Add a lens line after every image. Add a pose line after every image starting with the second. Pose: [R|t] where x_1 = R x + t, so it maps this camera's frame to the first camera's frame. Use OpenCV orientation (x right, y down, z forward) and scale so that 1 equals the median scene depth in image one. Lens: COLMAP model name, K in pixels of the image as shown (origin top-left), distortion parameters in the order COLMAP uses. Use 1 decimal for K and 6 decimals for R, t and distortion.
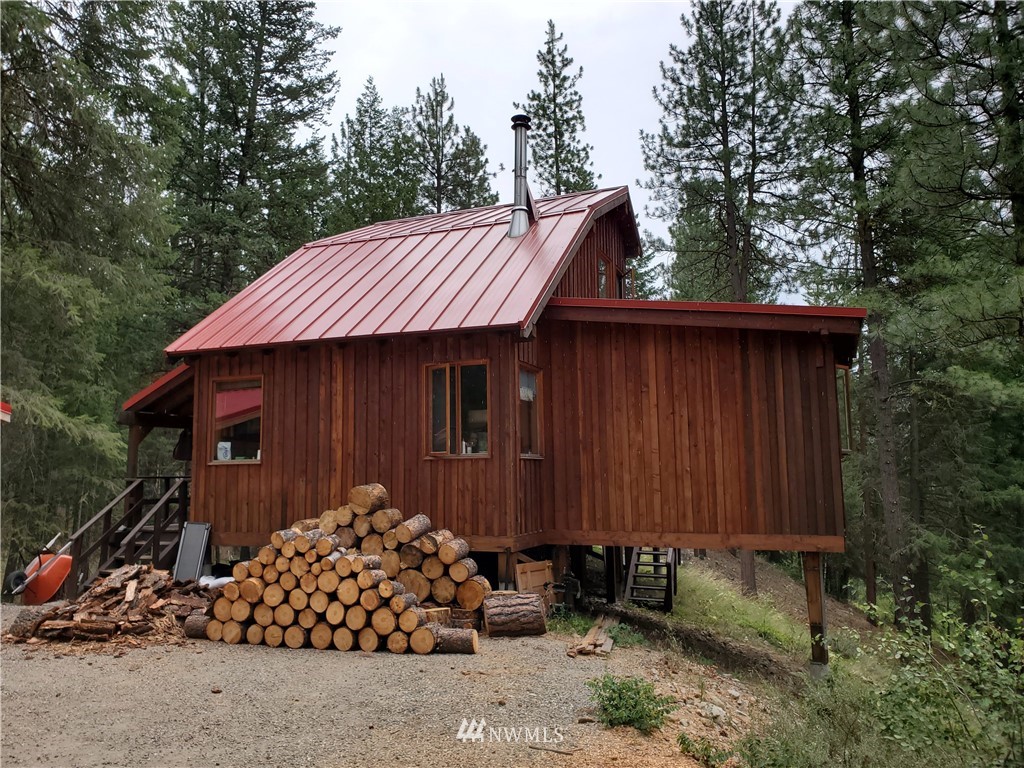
lens RADIAL K [[793.1, 0, 491.5], [0, 793.1, 386.3], [0, 0, 1]] dist [0.089413, -0.169333]
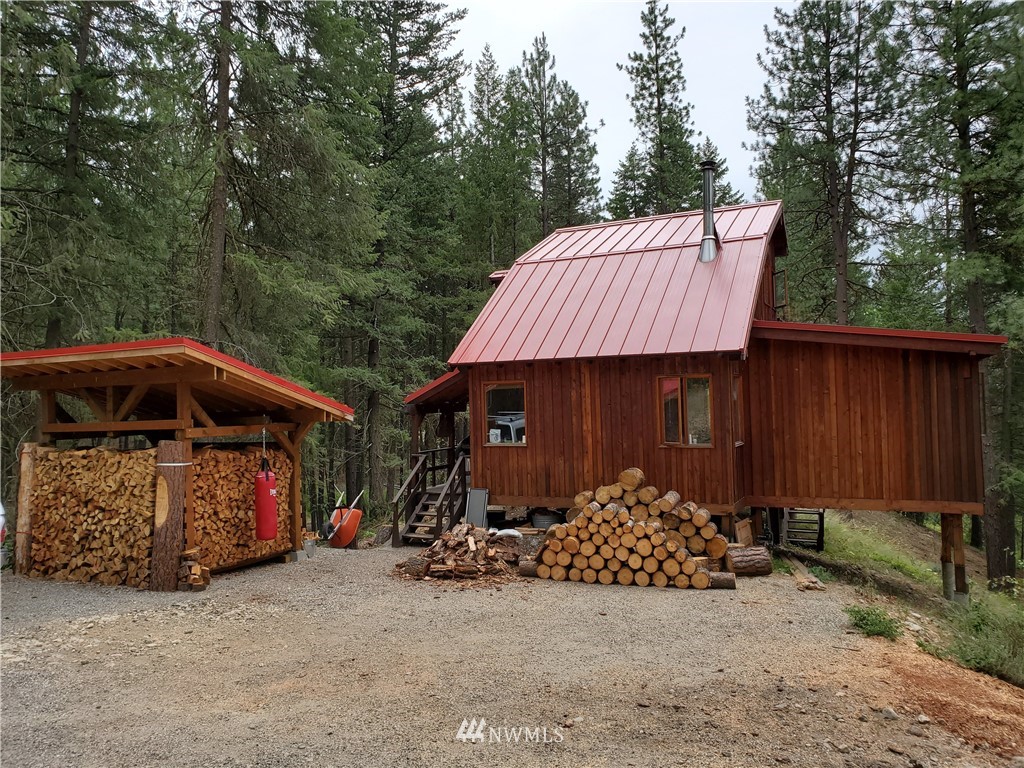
lens RADIAL K [[779.7, 0, 512.0], [0, 779.7, 384.0], [0, 0, 1]] dist [0.031520, 0.003594]
pose [[0.998297, -0.013455, -0.056759, -0.246206], [0.018575, 0.995708, 0.090669, -0.132470], [0.055295, -0.091569, 0.994262, -0.313240]]
